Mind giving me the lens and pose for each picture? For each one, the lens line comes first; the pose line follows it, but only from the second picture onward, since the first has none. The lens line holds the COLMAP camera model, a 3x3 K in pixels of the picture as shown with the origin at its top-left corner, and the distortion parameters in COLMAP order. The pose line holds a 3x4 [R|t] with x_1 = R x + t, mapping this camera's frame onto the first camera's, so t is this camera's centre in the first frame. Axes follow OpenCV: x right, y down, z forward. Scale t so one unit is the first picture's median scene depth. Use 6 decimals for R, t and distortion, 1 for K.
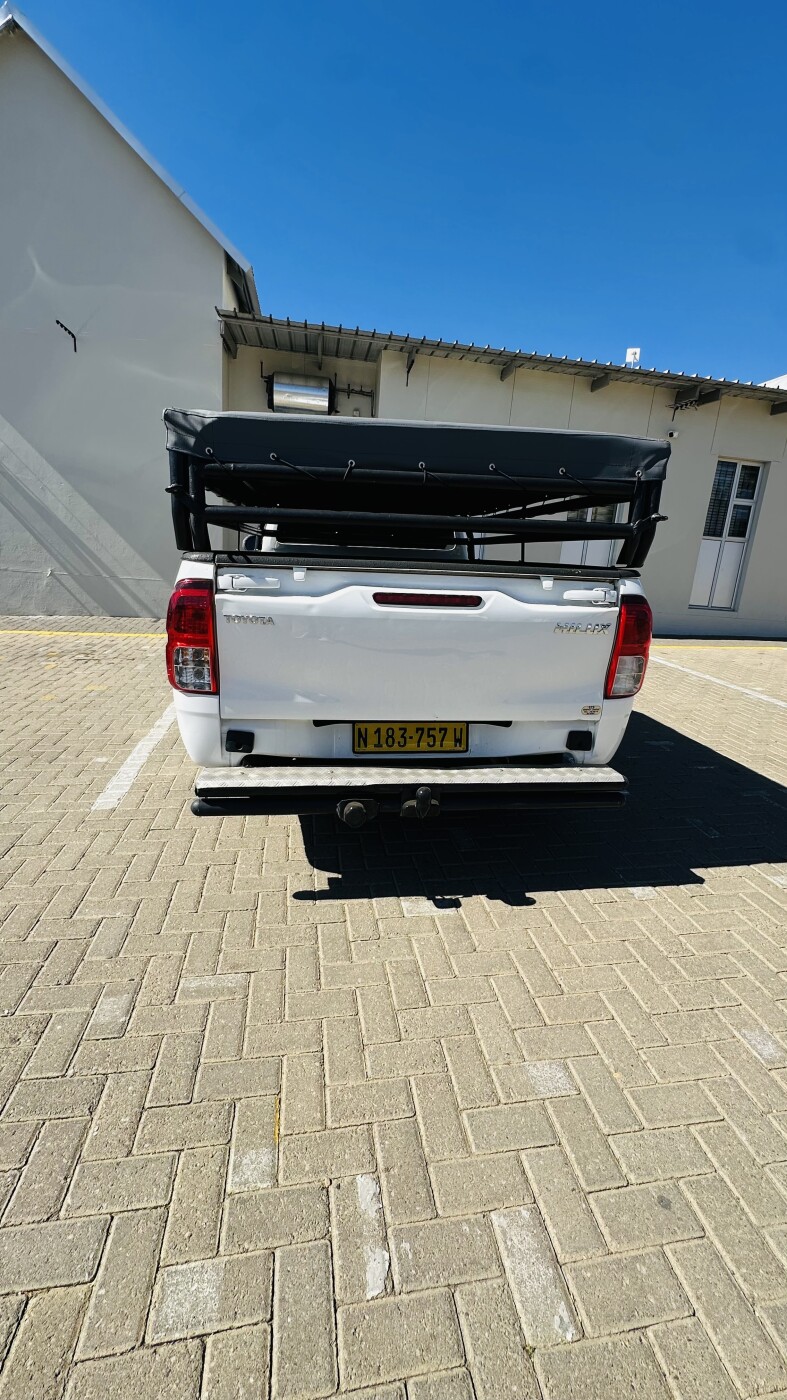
lens RADIAL K [[552.4, 0, 393.5], [0, 552.4, 700.0], [0, 0, 1]] dist [-0.018653, -0.000060]
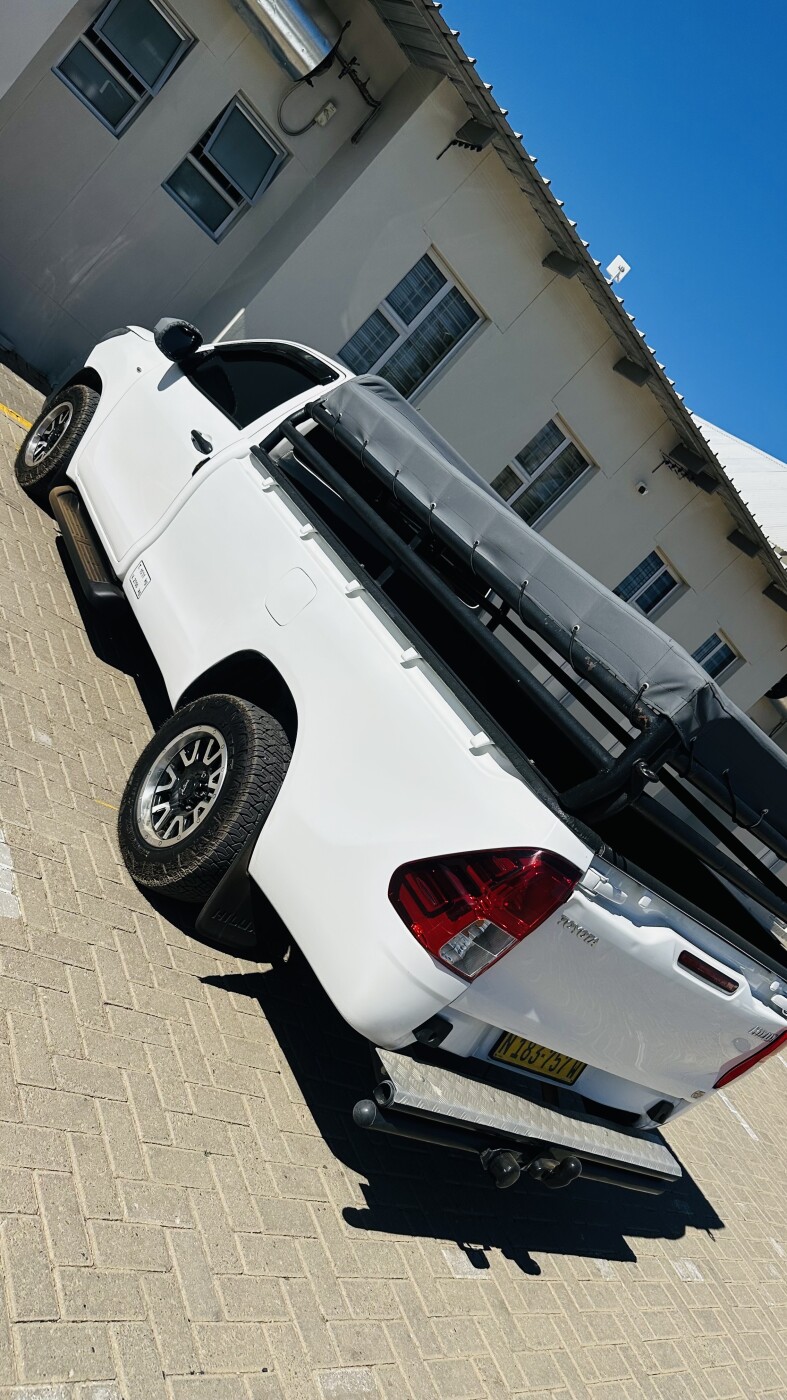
lens RADIAL K [[998.5, 0, 393.5], [0, 998.5, 700.0], [0, 0, 1]] dist [0.001875, -0.001502]
pose [[0.689680, 0.460061, 0.559183, -0.590295], [-0.539285, 0.841680, -0.027343, -0.105046], [-0.483232, -0.282701, 0.828593, 0.043074]]
